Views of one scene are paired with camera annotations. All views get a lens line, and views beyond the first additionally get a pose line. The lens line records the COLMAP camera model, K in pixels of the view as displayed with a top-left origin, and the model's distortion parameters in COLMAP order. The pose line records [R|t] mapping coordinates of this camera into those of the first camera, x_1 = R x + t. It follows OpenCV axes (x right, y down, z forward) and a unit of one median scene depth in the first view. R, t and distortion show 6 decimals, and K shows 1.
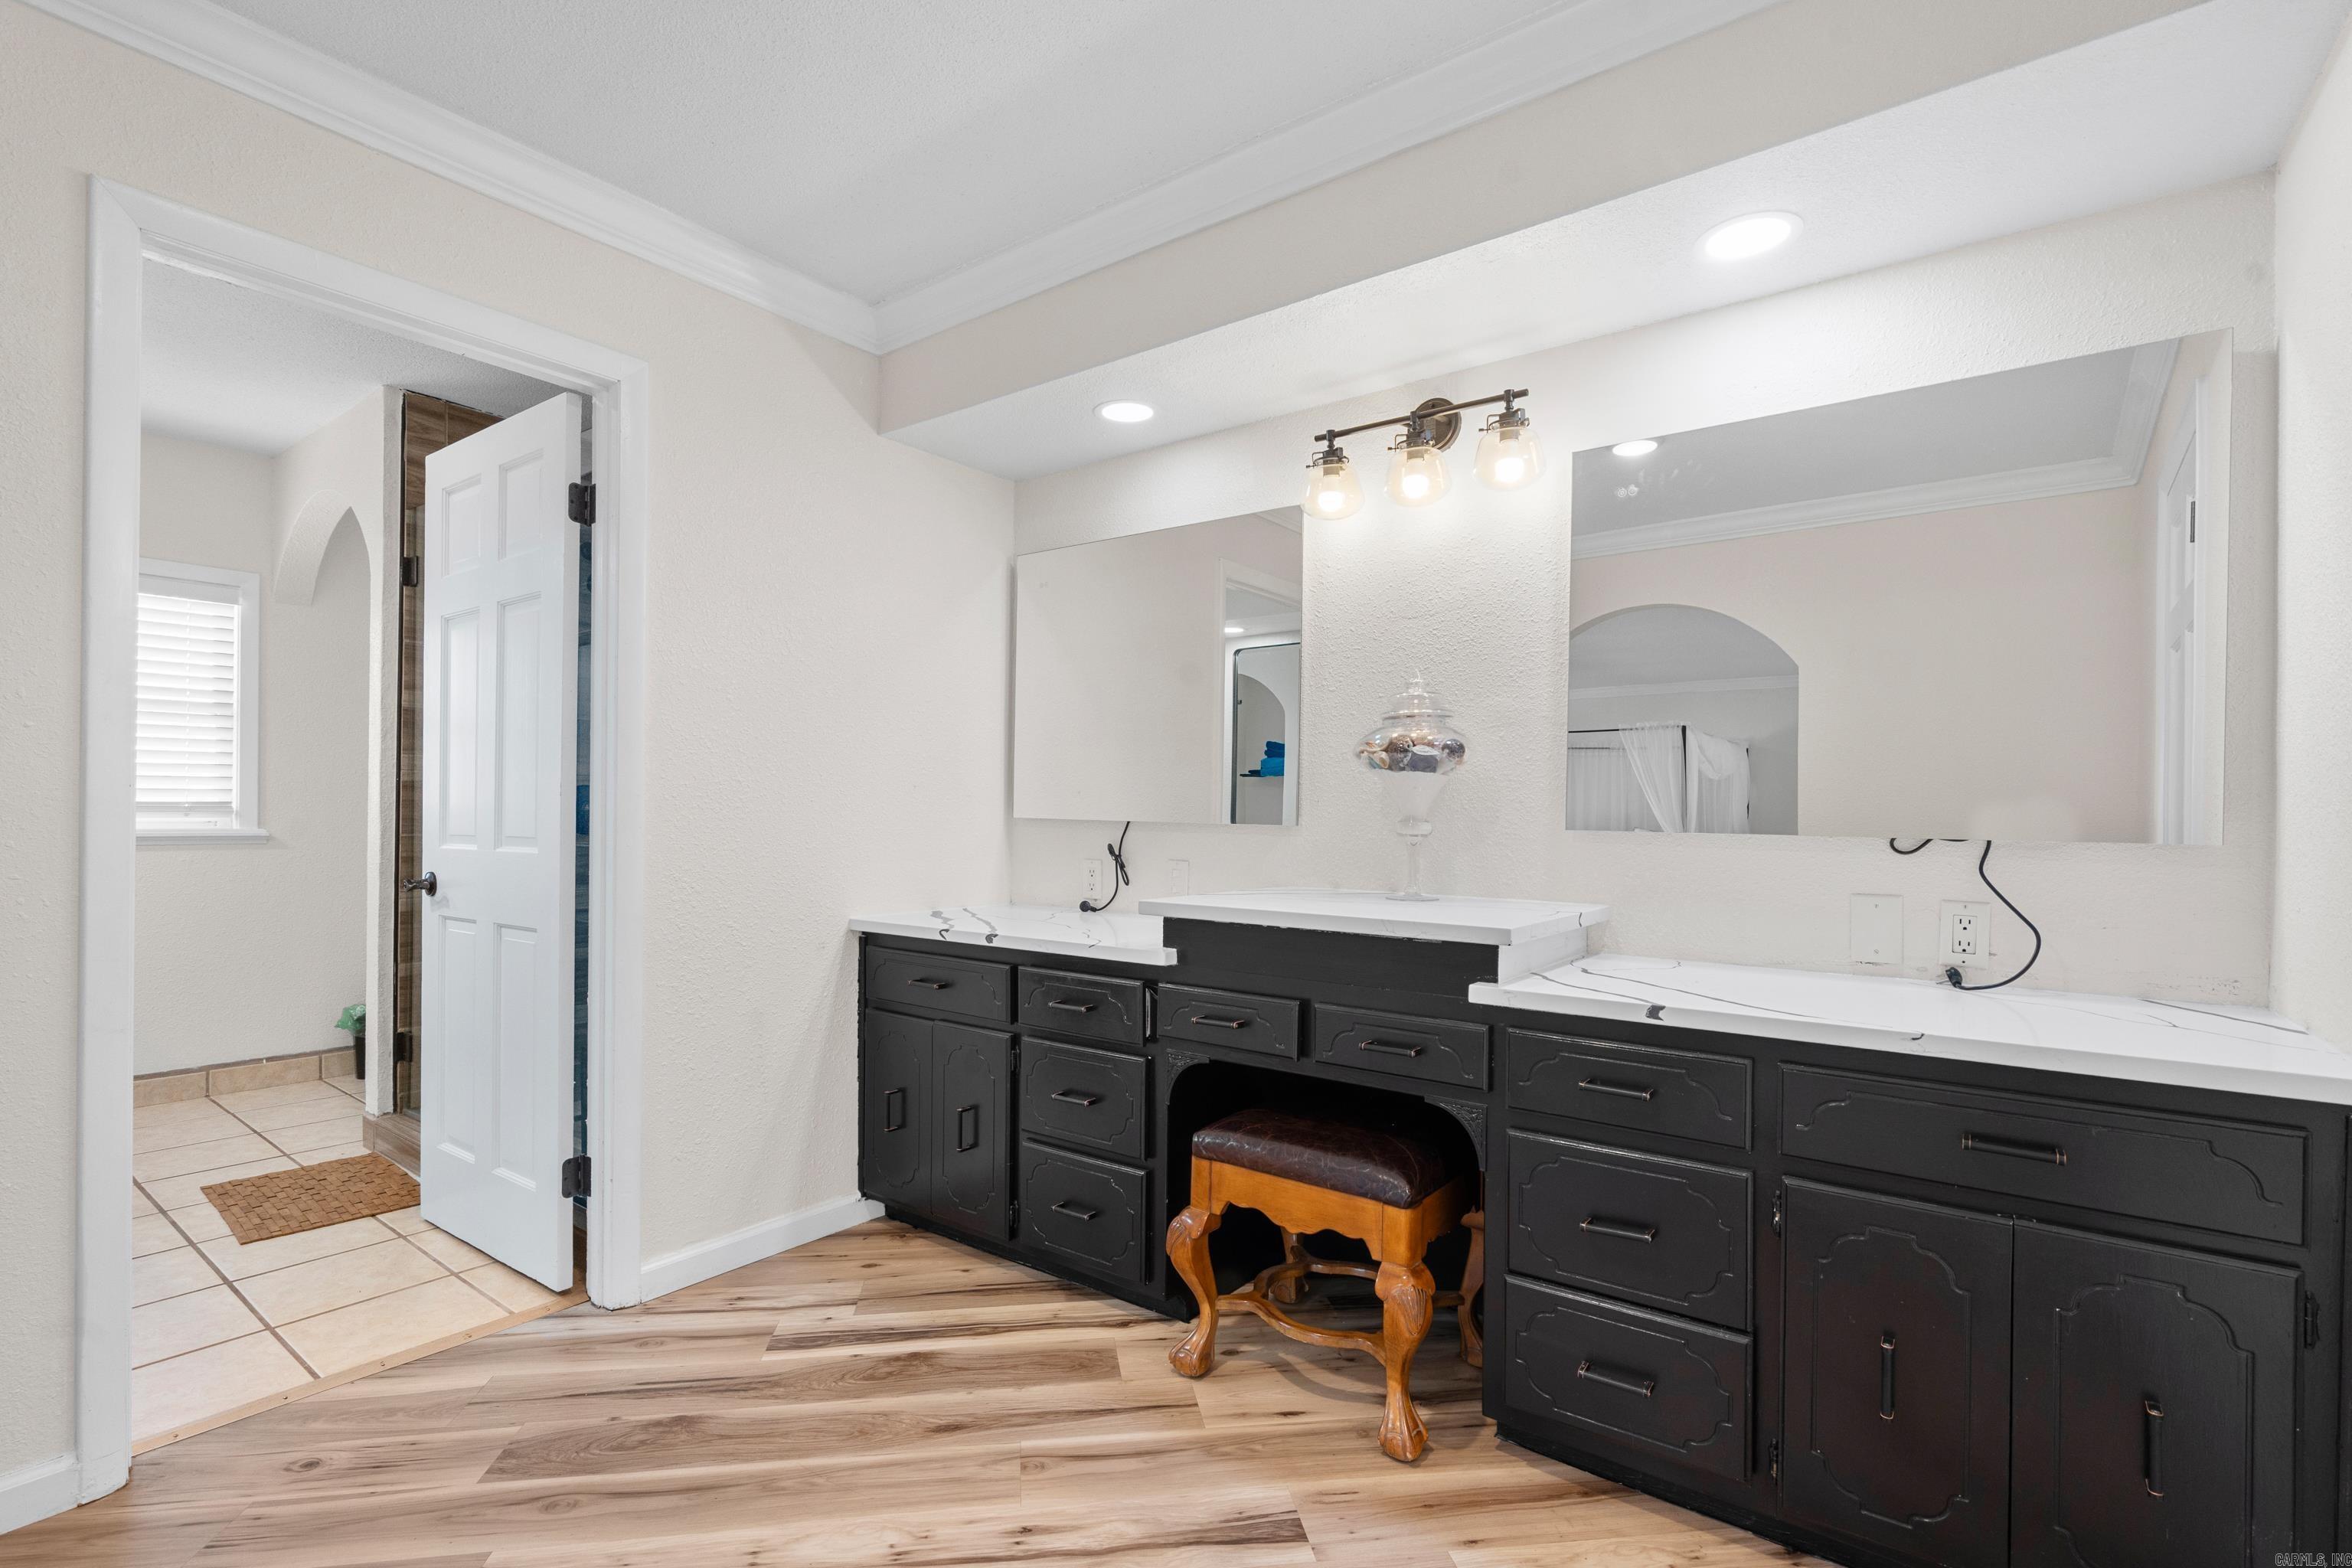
lens RADIAL K [[1077.0, 0, 1183.0], [0, 1077.0, 803.4], [0, 0, 1]] dist [0.001592, 0.000272]
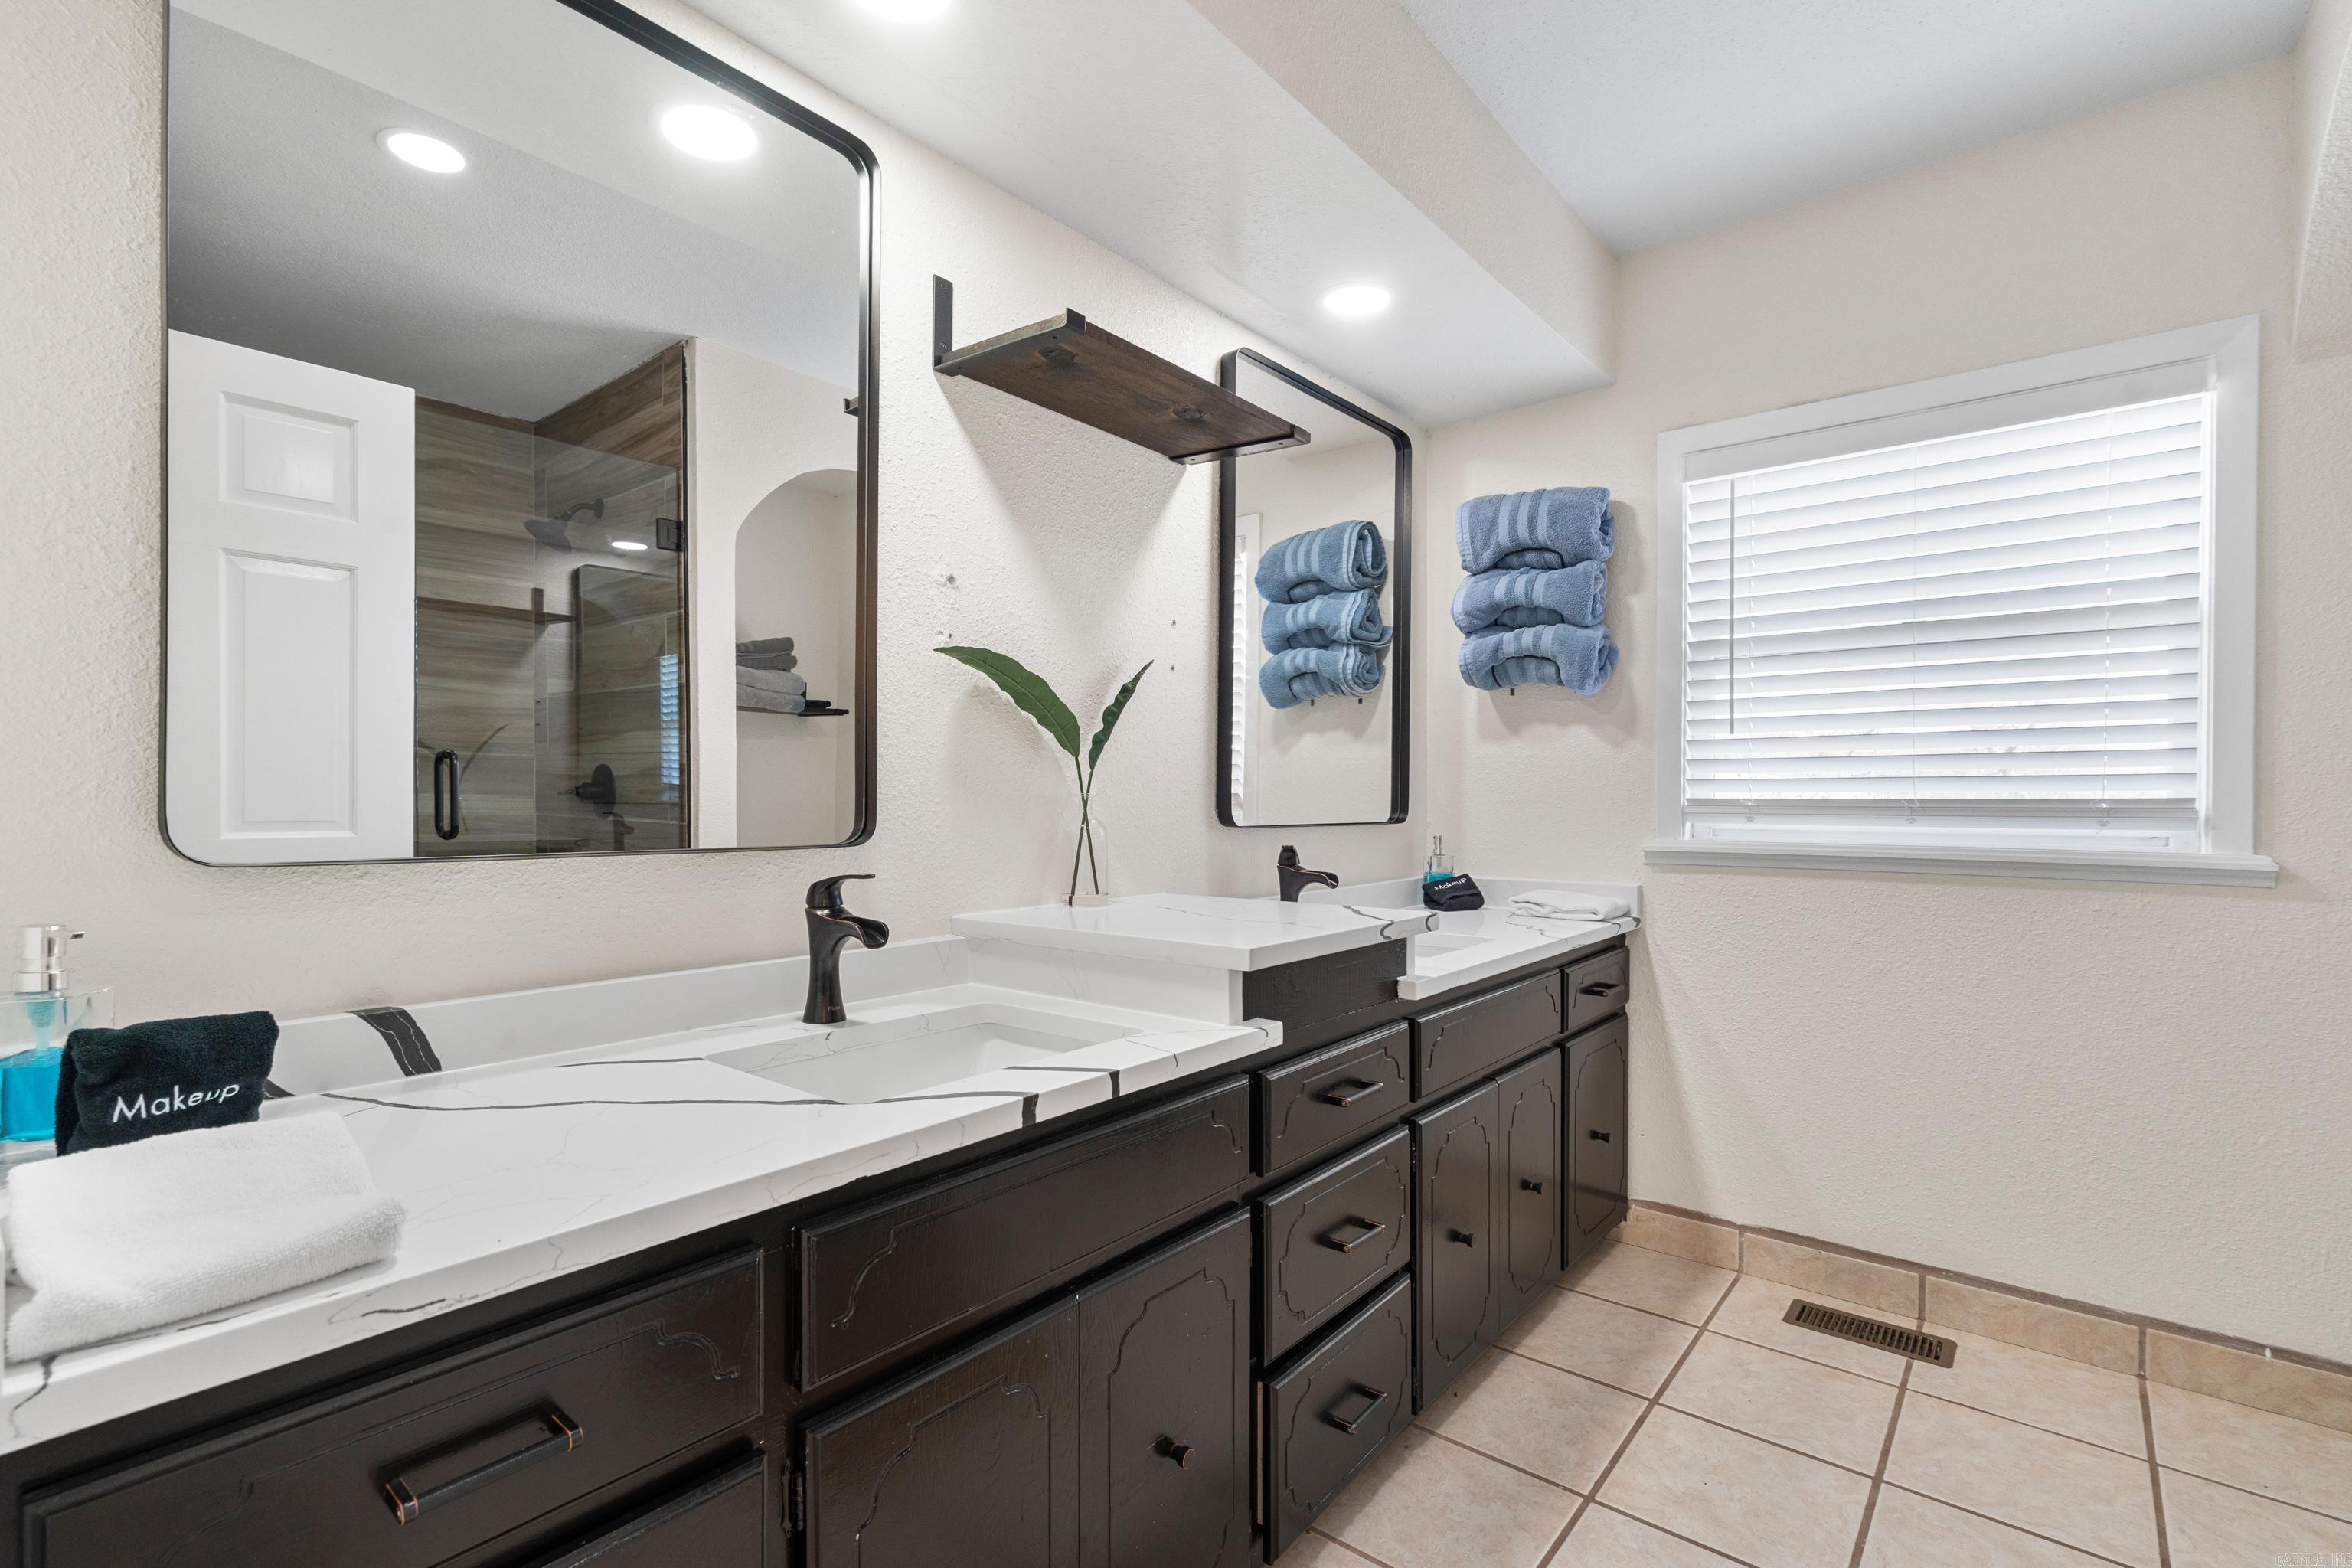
lens RADIAL K [[1077.0, 0, 1167.7], [0, 1077.0, 807.2], [0, 0, 1]] dist [0.001592, 0.000272]
pose [[-0.045338, -0.001841, -0.998970, -0.369181], [-0.008449, 0.999963, -0.001459, 0.007149], [0.998936, 0.008374, -0.045352, 0.553507]]
